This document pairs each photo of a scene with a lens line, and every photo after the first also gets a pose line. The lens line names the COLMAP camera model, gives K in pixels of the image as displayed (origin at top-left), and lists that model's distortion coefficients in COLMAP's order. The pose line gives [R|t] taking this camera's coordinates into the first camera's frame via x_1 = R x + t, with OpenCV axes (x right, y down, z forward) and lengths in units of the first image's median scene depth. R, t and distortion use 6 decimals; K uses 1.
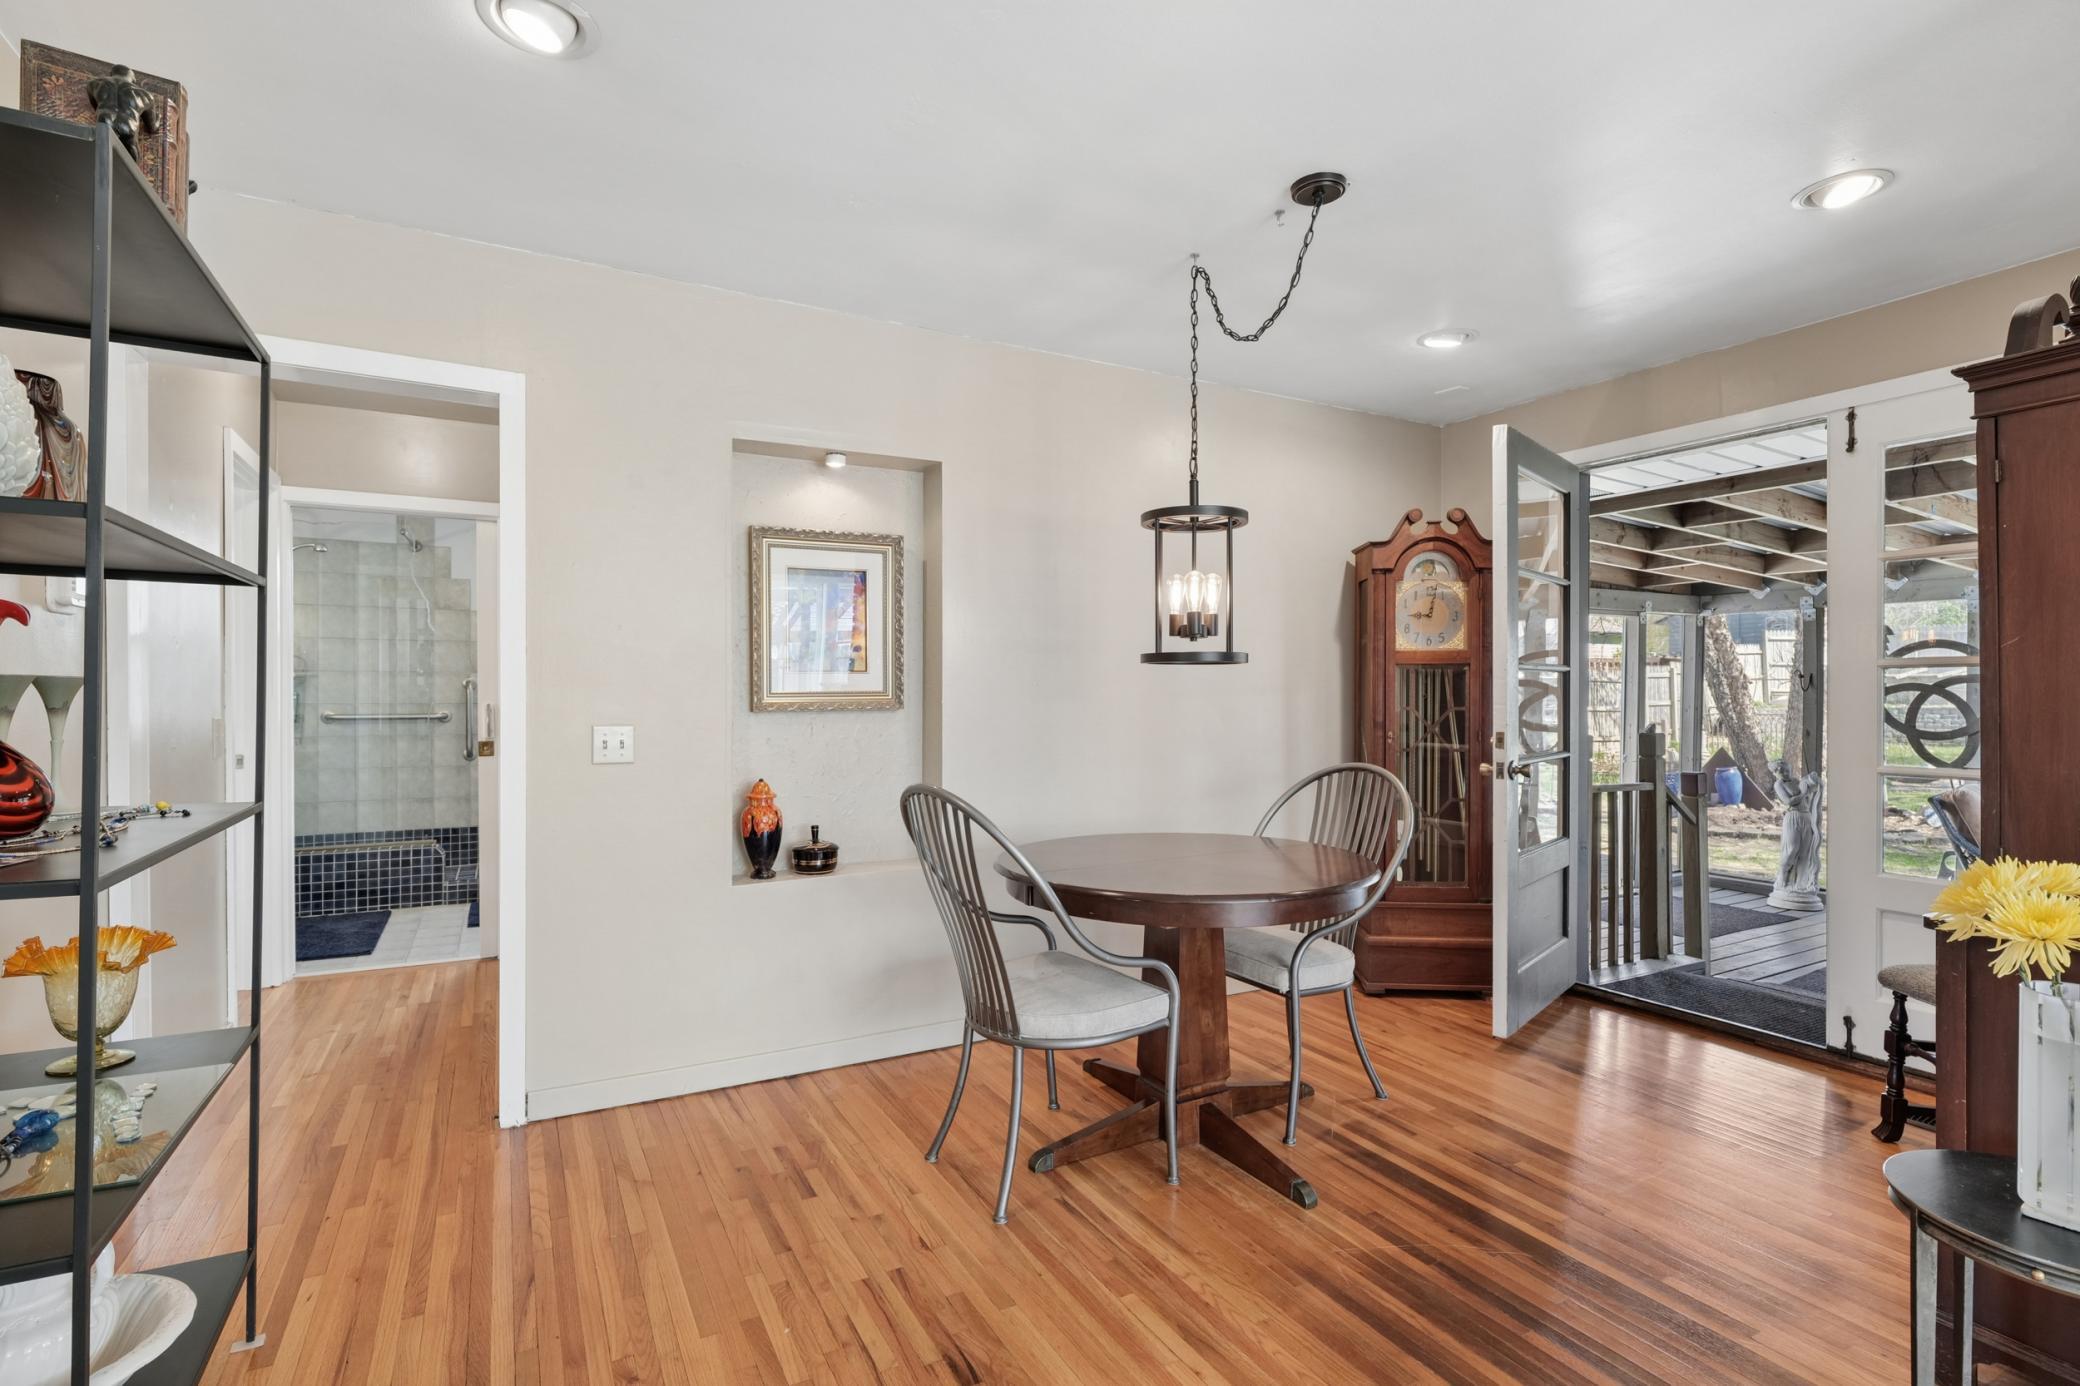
lens RADIAL K [[948.0, 0, 1027.8], [0, 948.0, 688.7], [0, 0, 1]] dist [-0.001273, -0.000176]
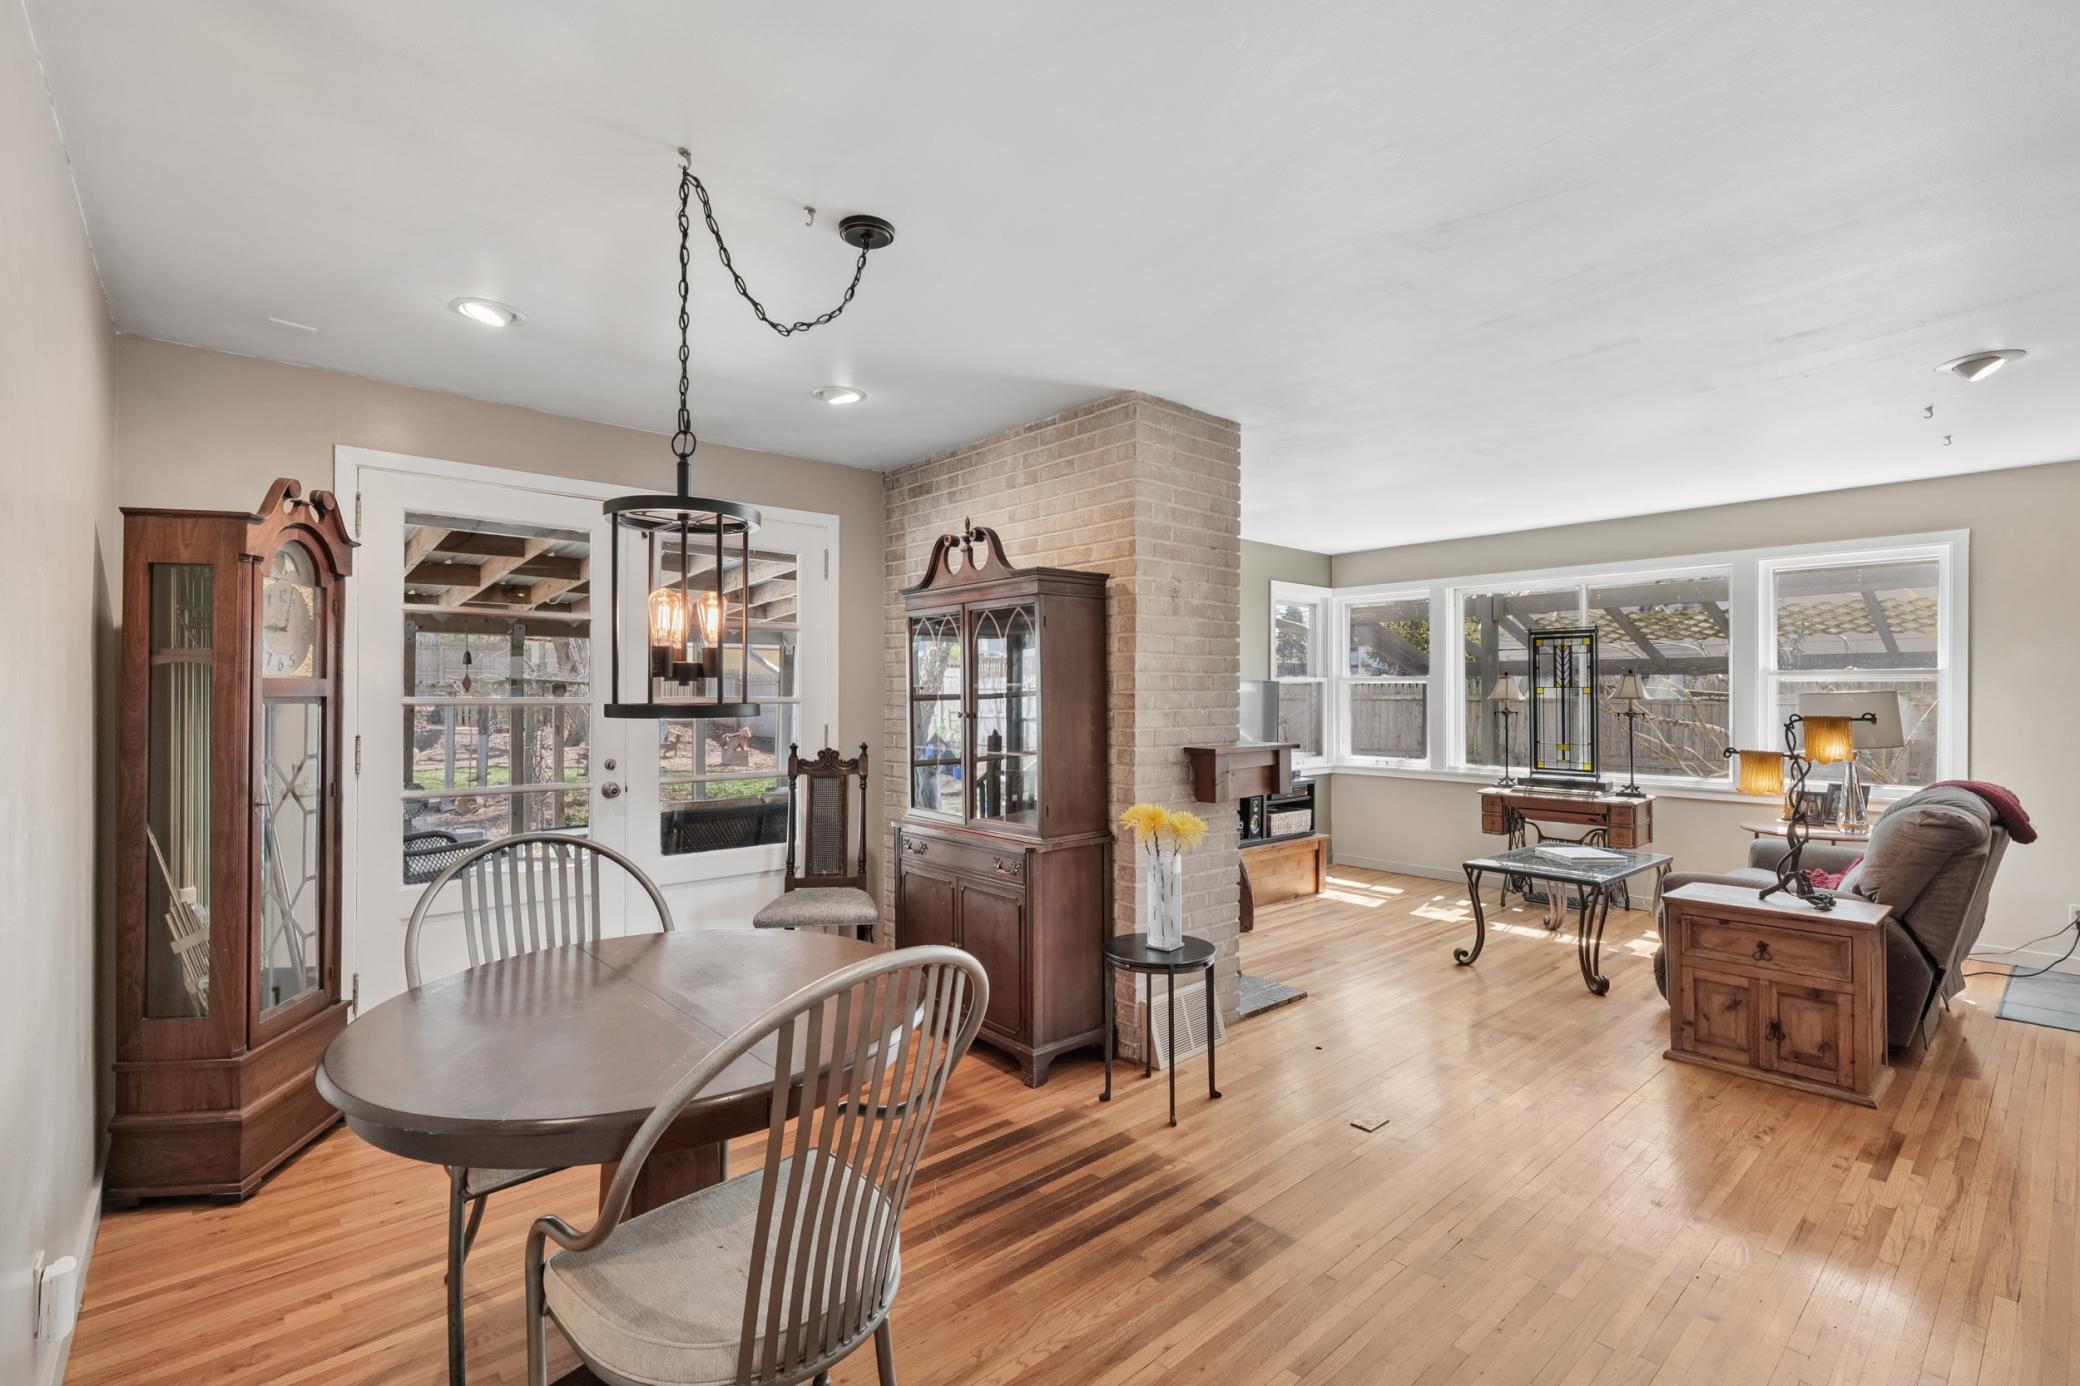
lens RADIAL K [[948.0, 0, 1027.8], [0, 948.0, 688.7], [0, 0, 1]] dist [-0.001273, -0.000176]
pose [[-0.204665, 0.000120, 0.978832, -0.363107], [0.003610, 0.999993, 0.000632, -0.030037], [-0.978825, 0.003663, -0.204664, 0.557367]]
